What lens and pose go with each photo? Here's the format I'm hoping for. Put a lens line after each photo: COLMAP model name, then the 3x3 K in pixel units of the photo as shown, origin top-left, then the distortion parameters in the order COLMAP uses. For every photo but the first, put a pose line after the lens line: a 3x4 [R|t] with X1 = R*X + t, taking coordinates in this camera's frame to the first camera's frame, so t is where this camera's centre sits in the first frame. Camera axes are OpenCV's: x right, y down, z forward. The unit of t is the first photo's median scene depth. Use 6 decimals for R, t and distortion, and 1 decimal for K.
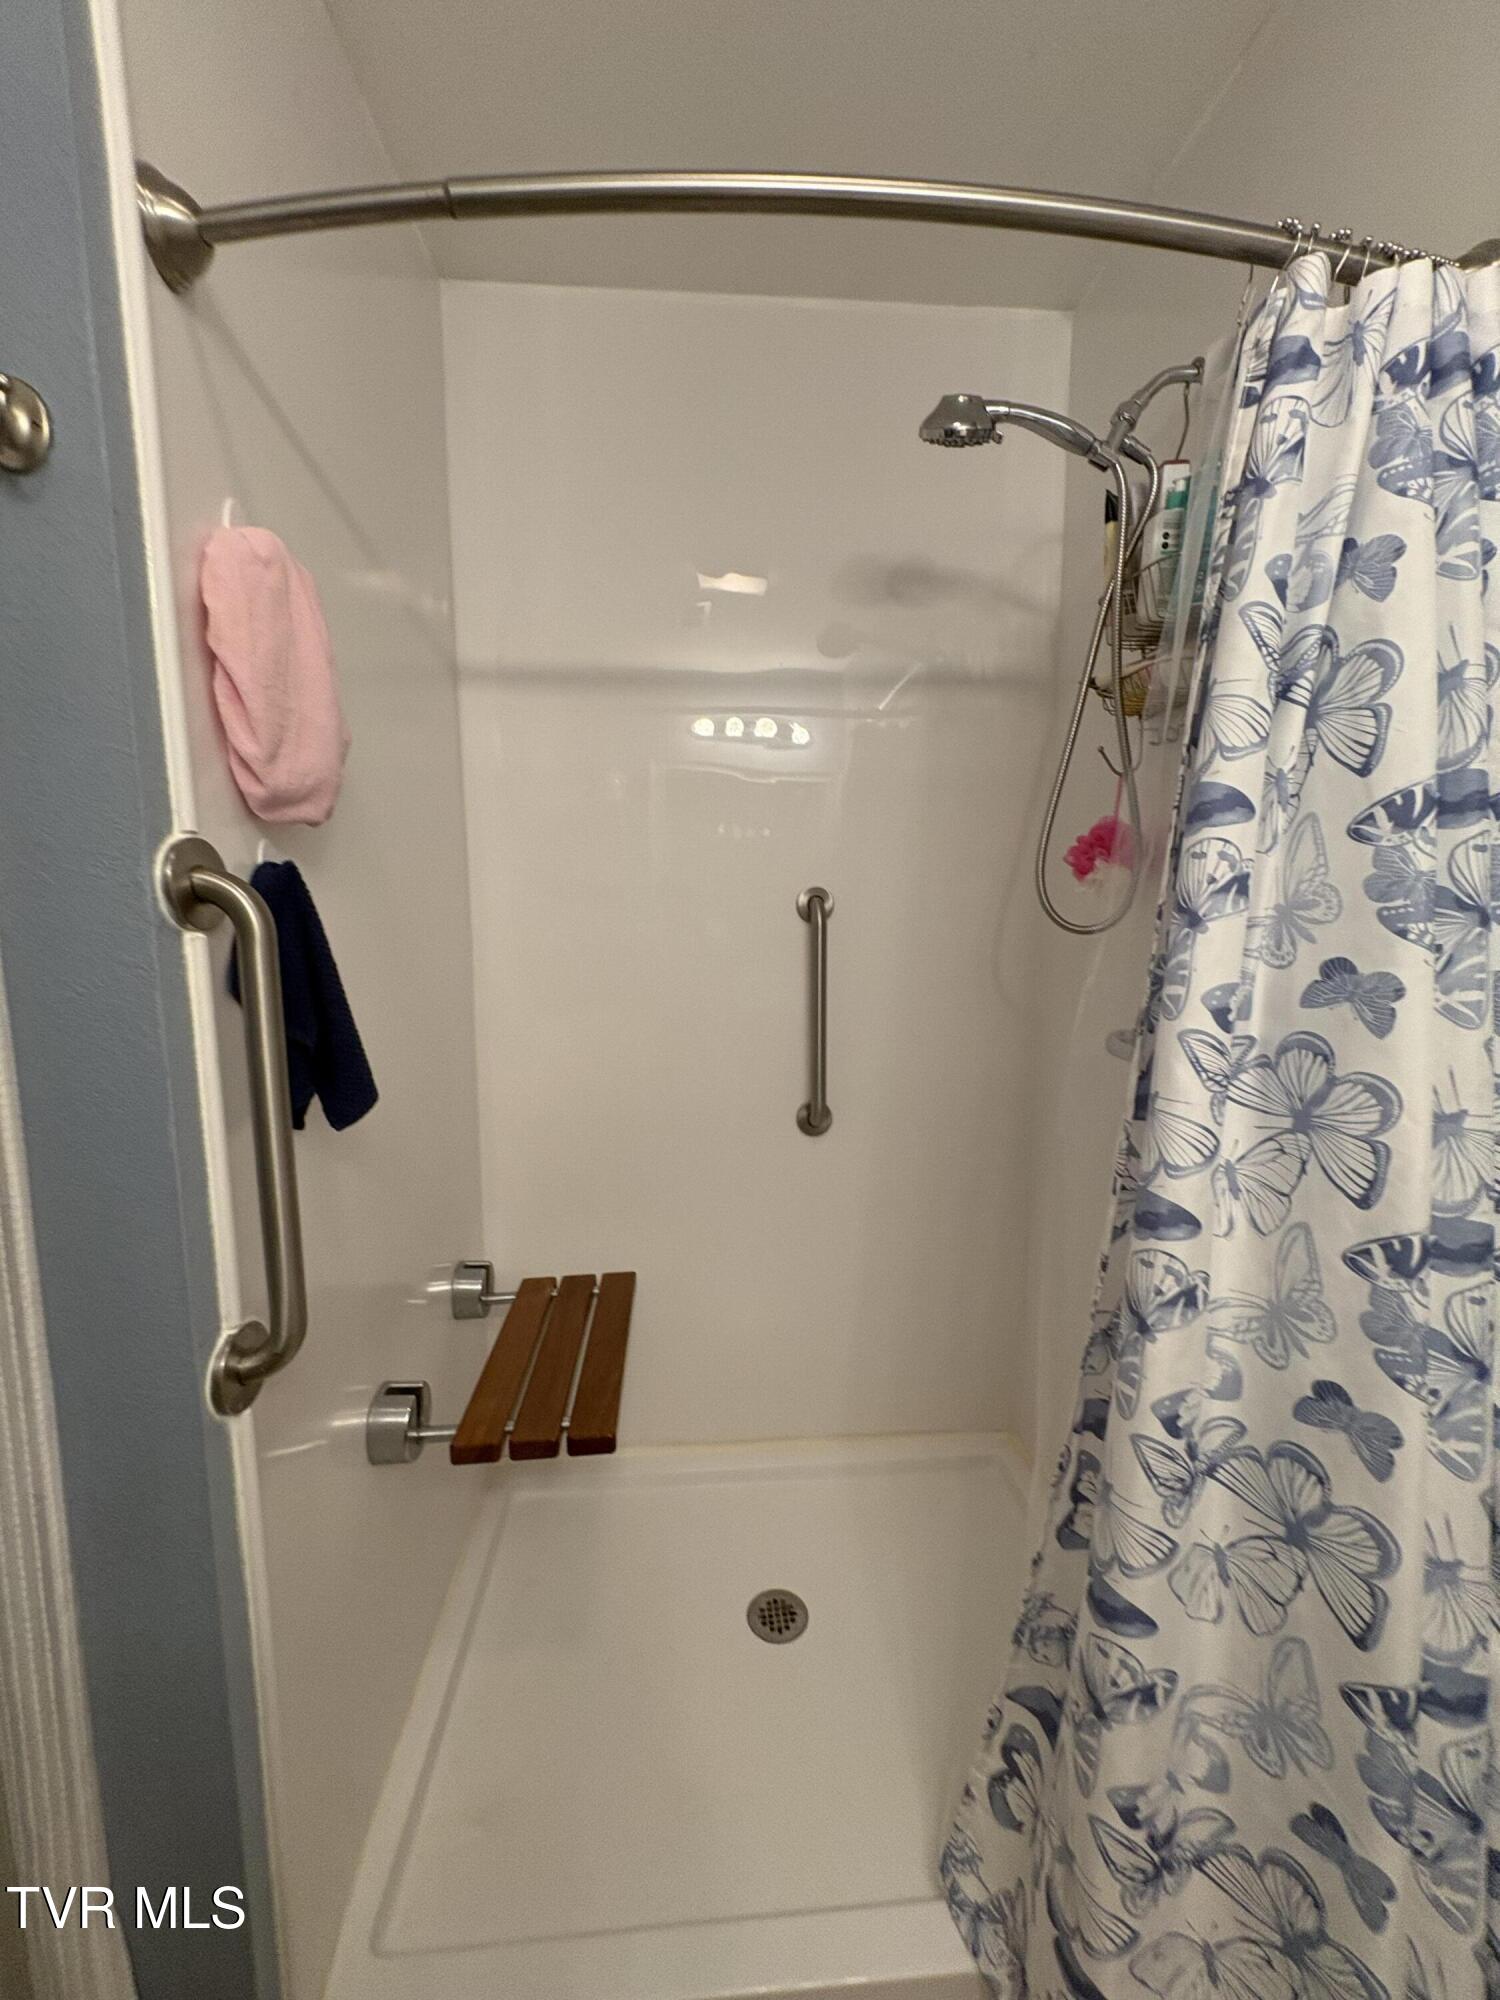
lens RADIAL K [[793.5, 0, 754.1], [0, 793.5, 1000.5], [0, 0, 1]] dist [-0.000166, 0.000393]
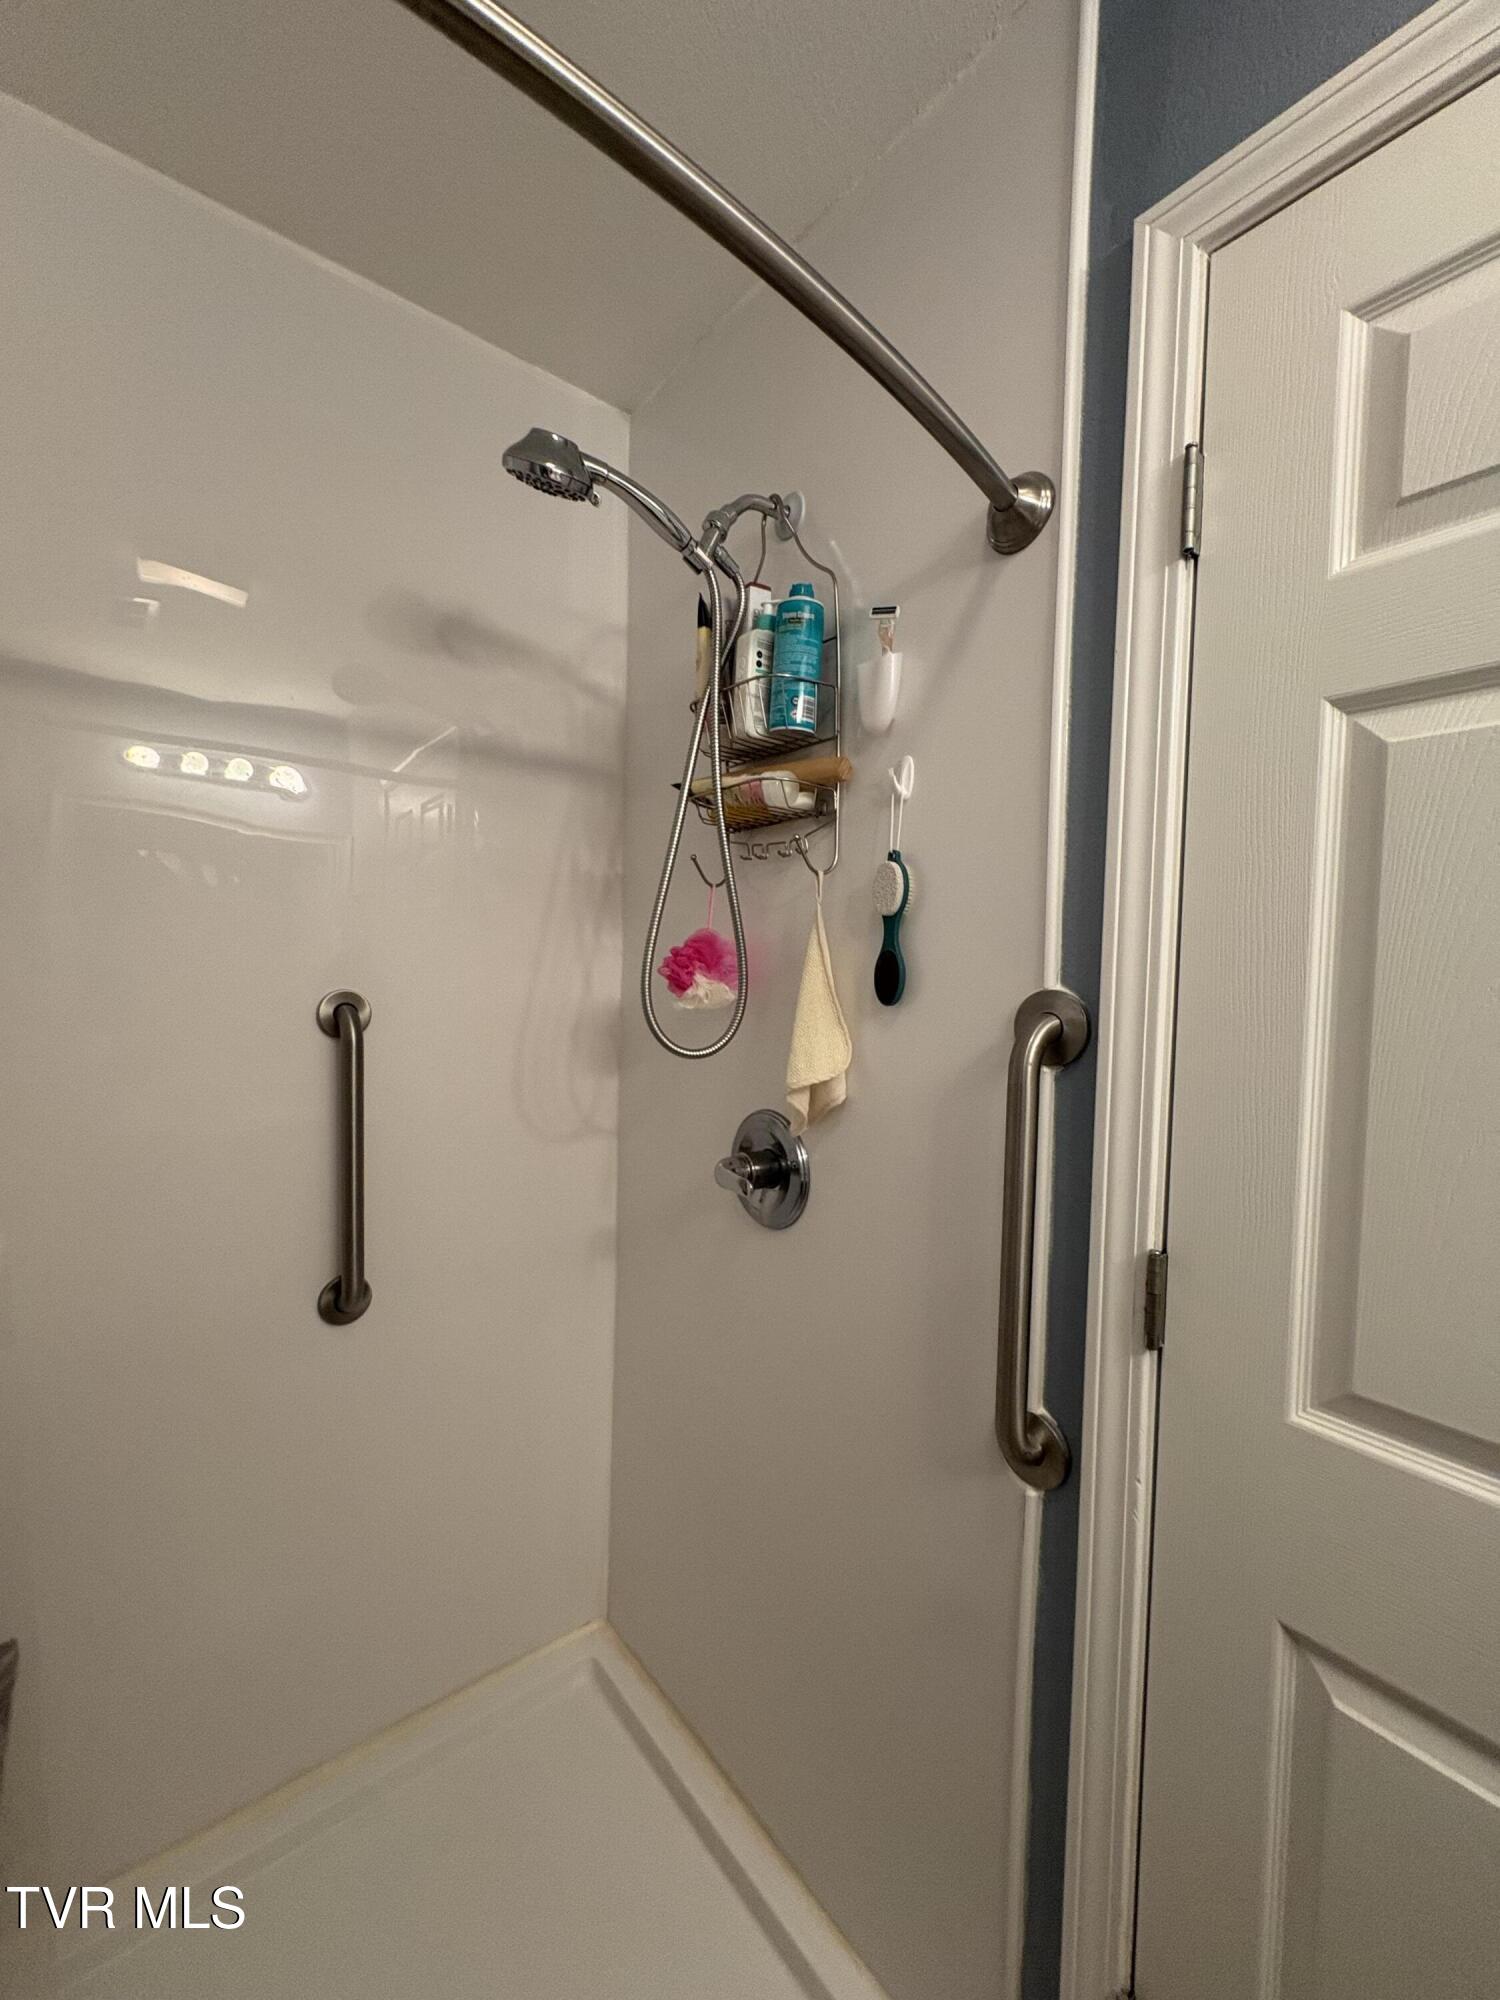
lens RADIAL K [[793.5, 0, 754.1], [0, 793.5, 1000.5], [0, 0, 1]] dist [-0.000166, 0.000393]
pose [[0.825897, -0.001875, 0.563817, -0.037315], [0.052415, 0.995919, -0.073467, -0.081445], [-0.561379, 0.090228, 0.822626, 0.218169]]
